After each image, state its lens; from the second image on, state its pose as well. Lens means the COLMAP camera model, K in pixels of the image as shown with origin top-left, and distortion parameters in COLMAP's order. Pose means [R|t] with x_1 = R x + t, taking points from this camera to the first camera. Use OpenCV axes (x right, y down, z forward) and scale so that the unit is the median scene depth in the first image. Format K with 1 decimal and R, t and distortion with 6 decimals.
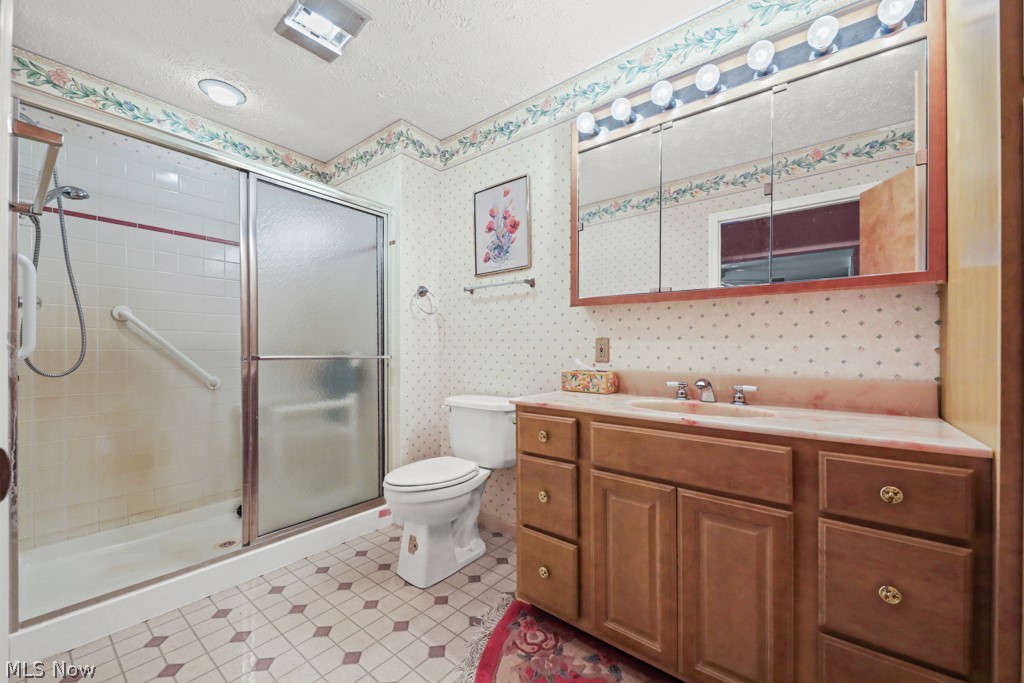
lens RADIAL K [[397.4, 0, 514.5], [0, 397.4, 346.9], [0, 0, 1]] dist [0.006980, -0.001893]
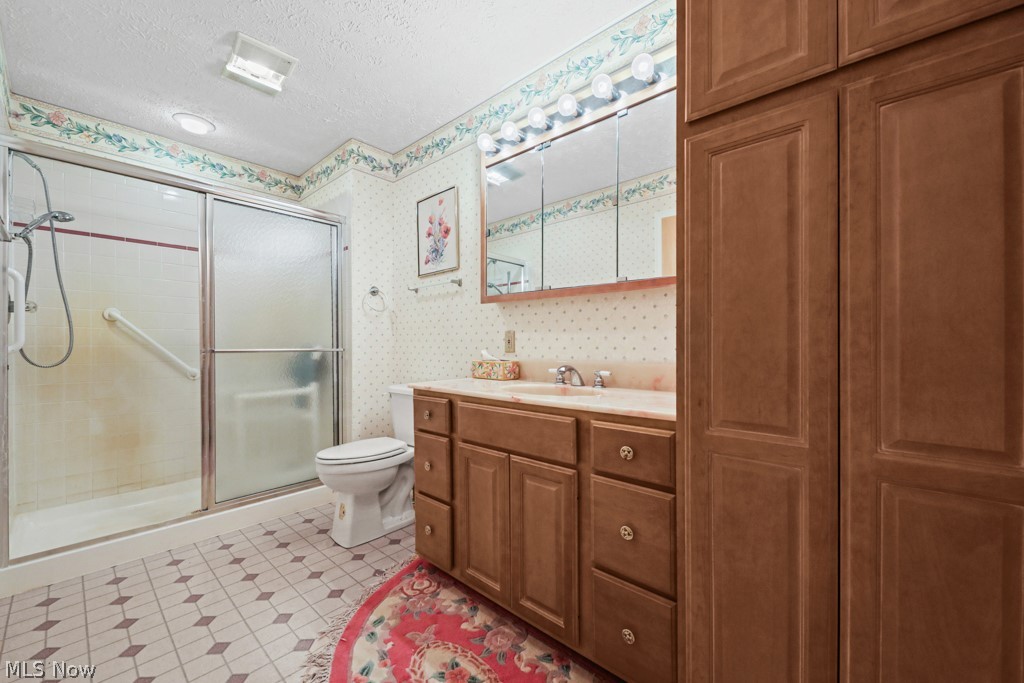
lens RADIAL K [[397.4, 0, 518.6], [0, 397.4, 340.3], [0, 0, 1]] dist [0.006980, -0.001893]
pose [[0.998472, -0.009910, -0.054364, 0.313199], [0.009825, 0.999950, -0.001824, 0.006507], [0.054380, 0.001287, 0.998520, -0.124976]]
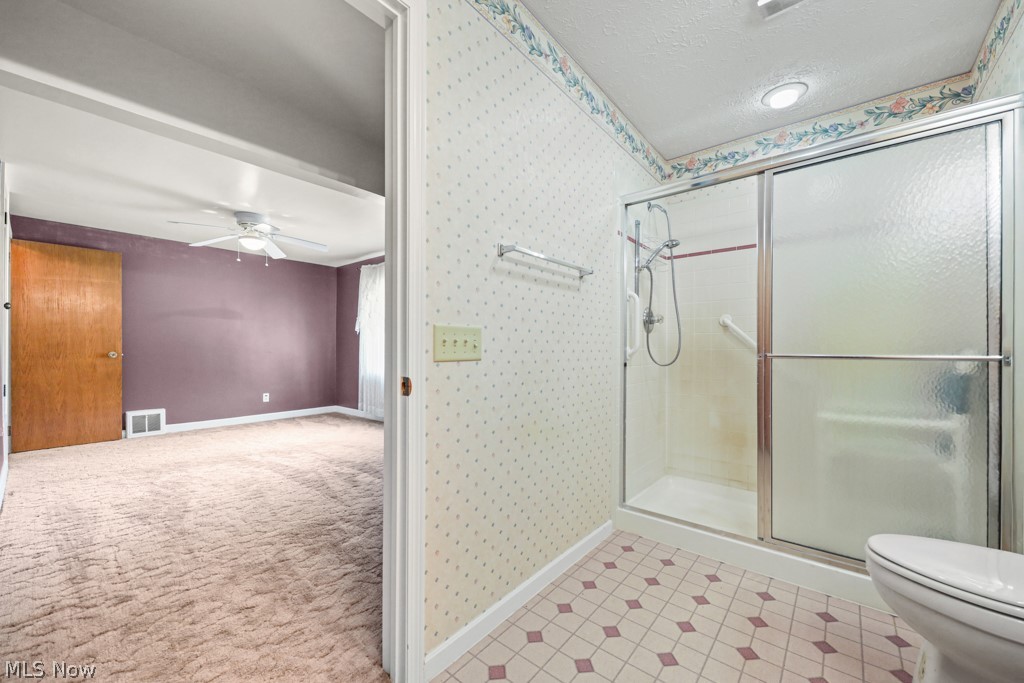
lens RADIAL K [[397.4, 0, 507.5], [0, 397.4, 350.3], [0, 0, 1]] dist [0.006980, -0.001893]
pose [[-0.024699, -0.001573, -0.999694, 0.354393], [0.007609, 0.999970, -0.001761, 0.010255], [0.999666, -0.007650, -0.024686, 0.371038]]
